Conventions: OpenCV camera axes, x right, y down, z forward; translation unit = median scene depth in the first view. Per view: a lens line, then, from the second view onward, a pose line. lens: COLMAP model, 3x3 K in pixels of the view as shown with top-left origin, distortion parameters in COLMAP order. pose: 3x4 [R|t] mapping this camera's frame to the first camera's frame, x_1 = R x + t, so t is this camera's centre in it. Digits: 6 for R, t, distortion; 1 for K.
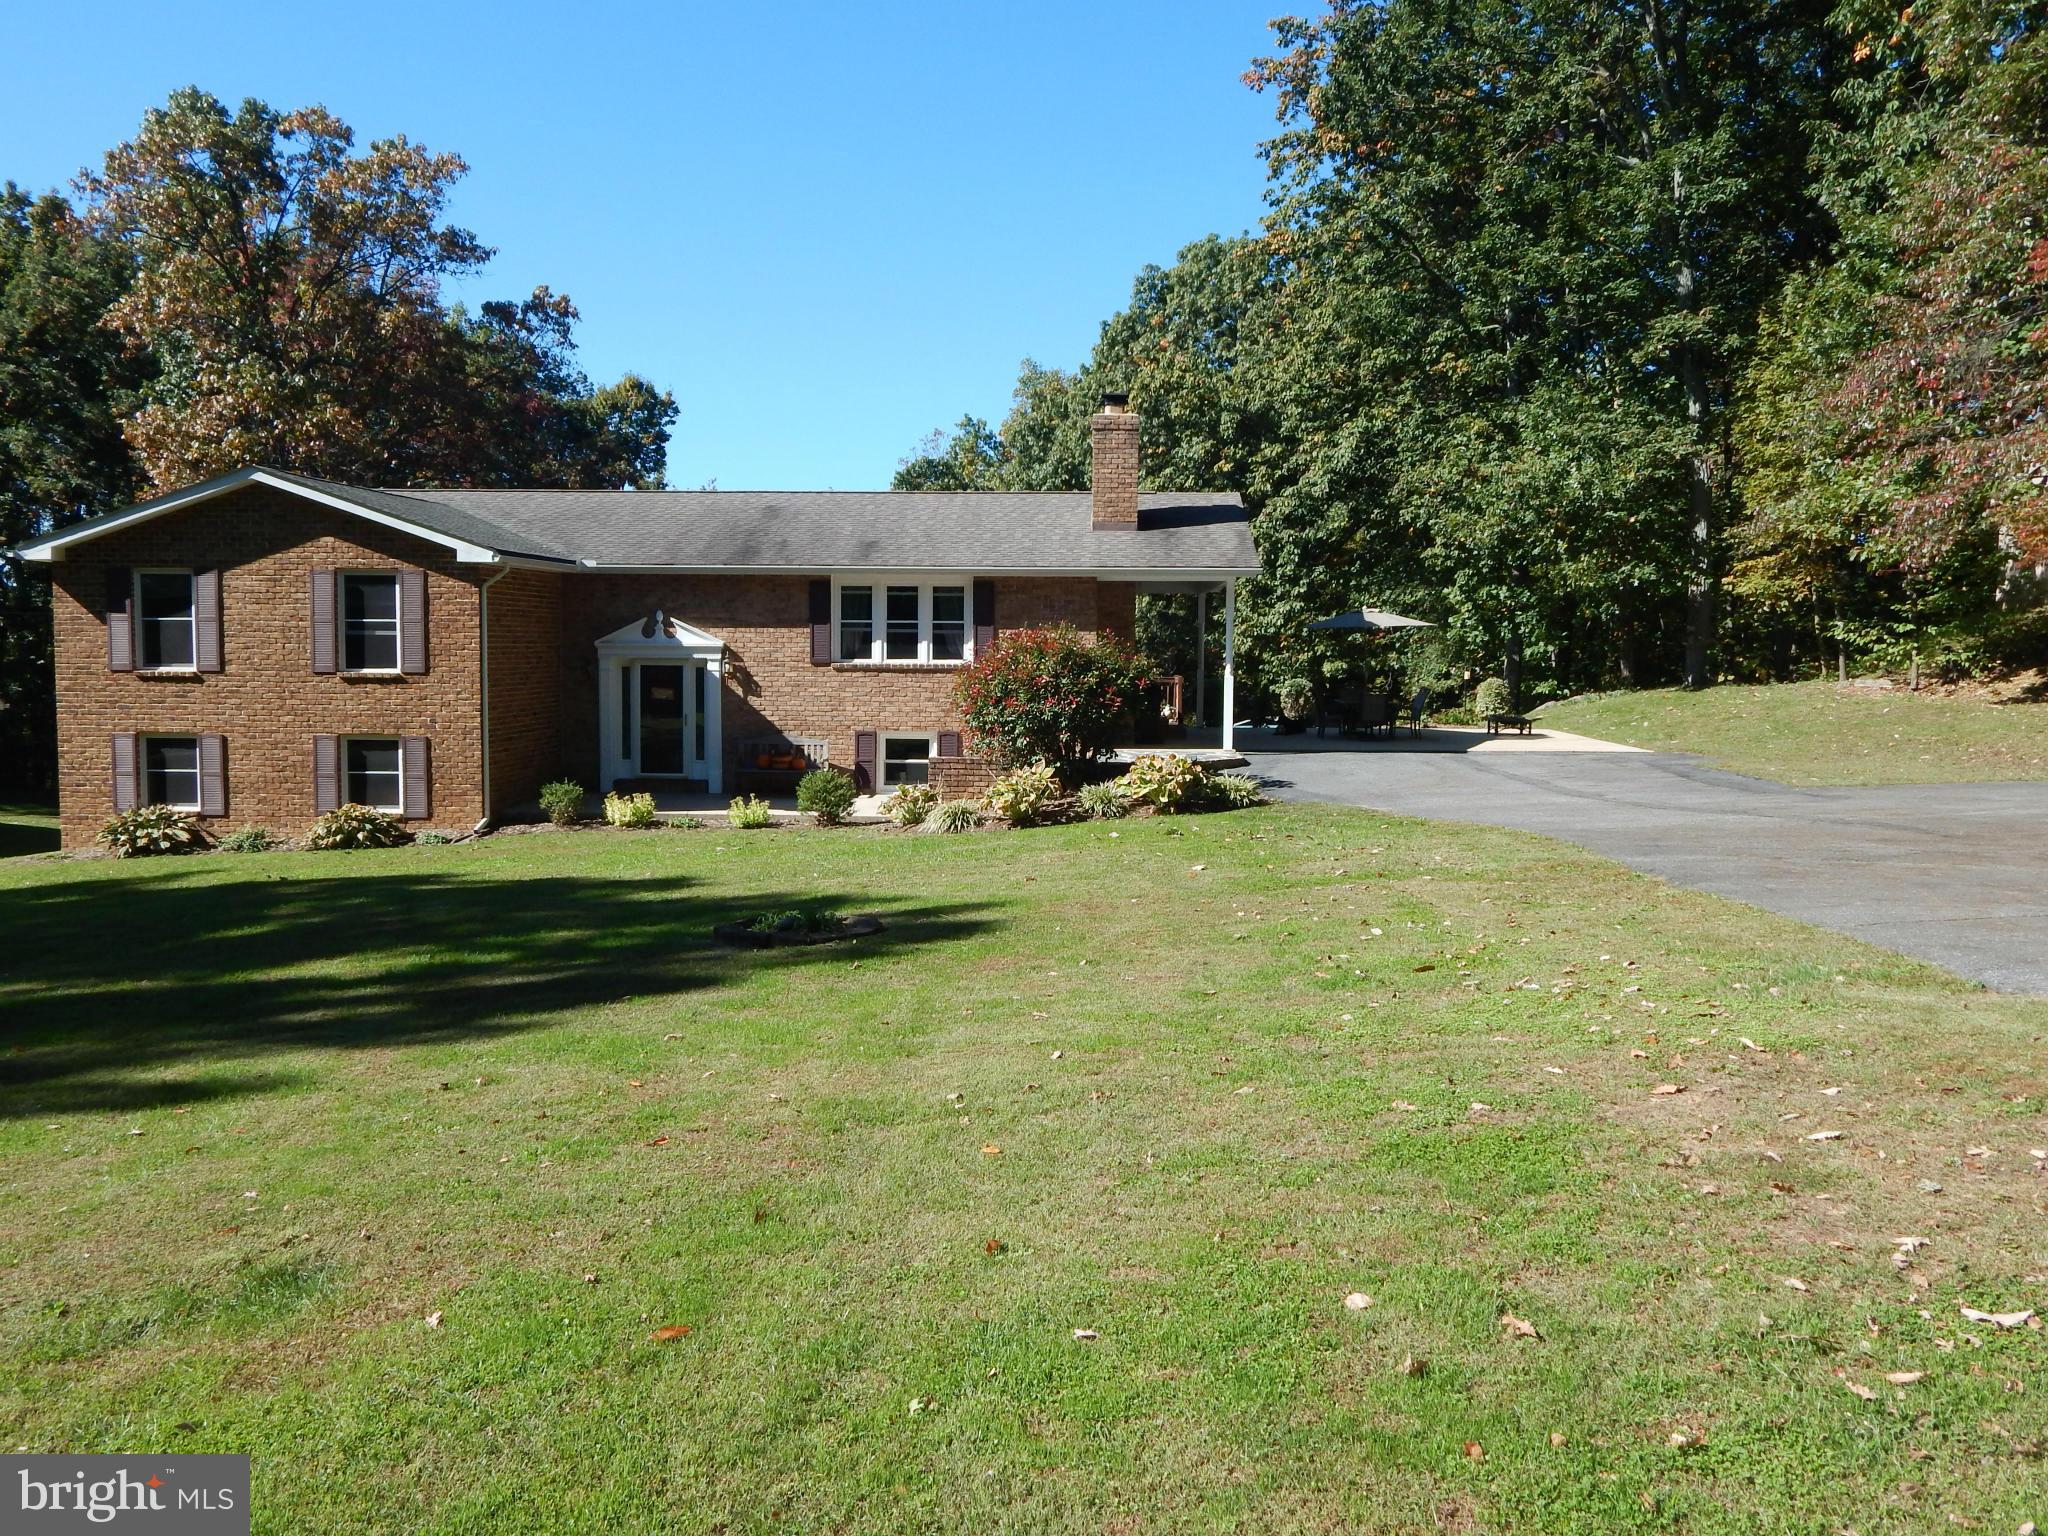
lens RADIAL K [[1661.6, 0, 1024.0], [0, 1661.6, 768.0], [0, 0, 1]] dist [-0.009501, 0.002673]
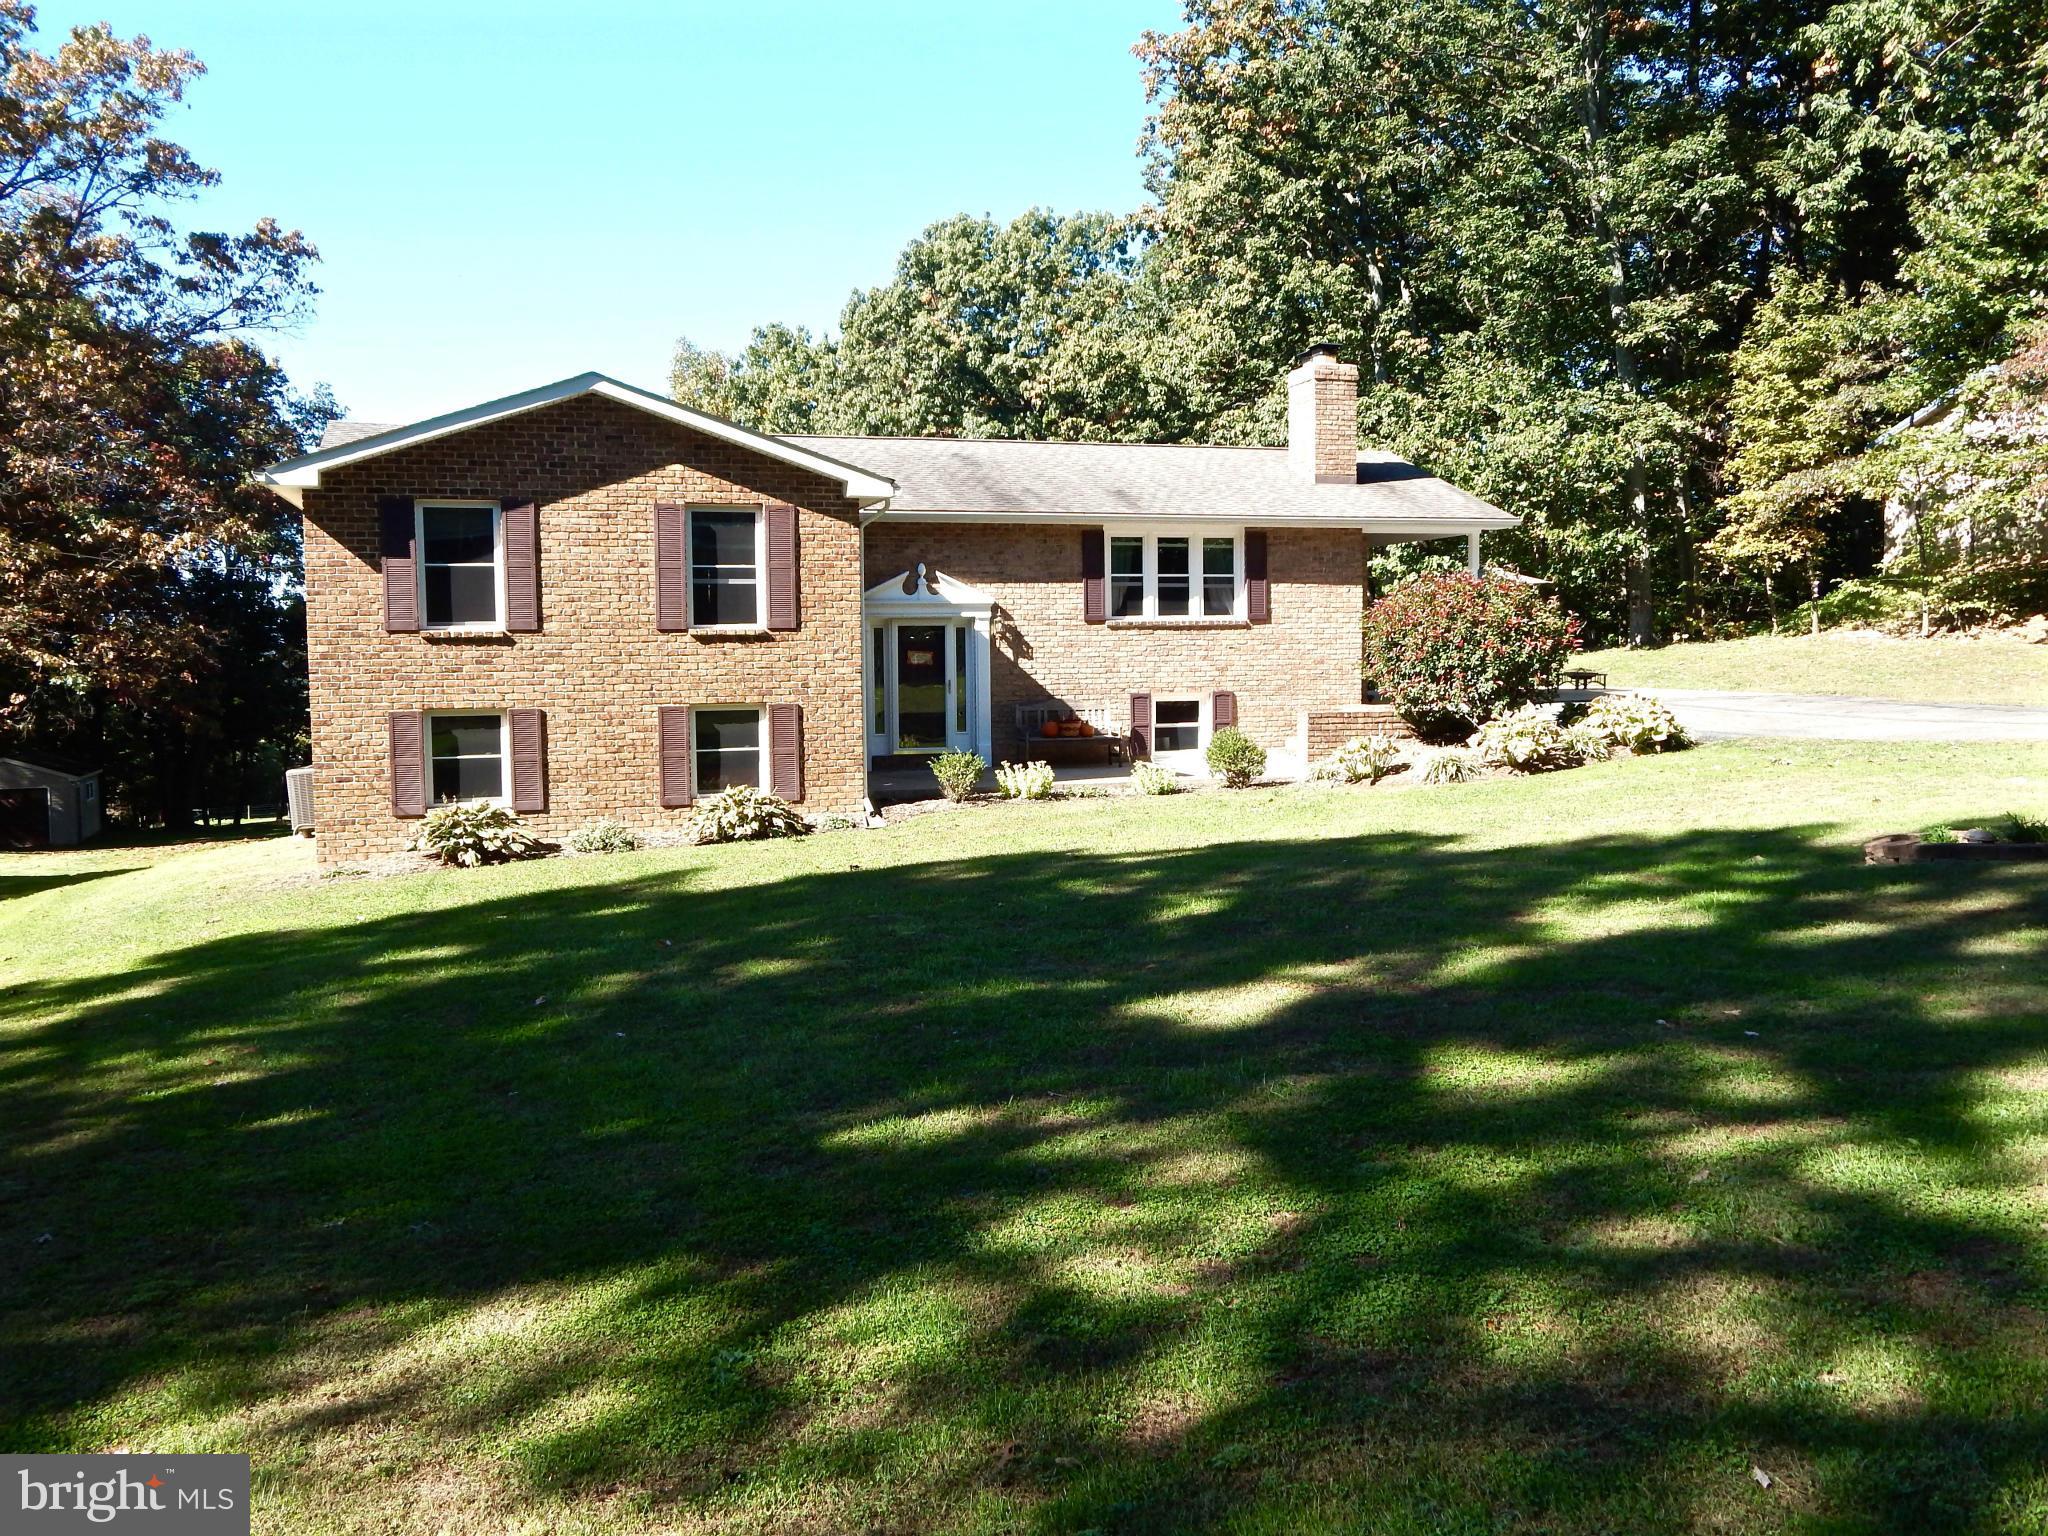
lens RADIAL K [[1661.6, 0, 1024.0], [0, 1661.6, 768.0], [0, 0, 1]] dist [-0.009501, 0.002673]
pose [[0.944550, -0.040505, 0.325859, -0.462153], [0.041479, 0.999132, 0.003961, 0.012929], [-0.325736, 0.009775, 0.945410, 0.145349]]
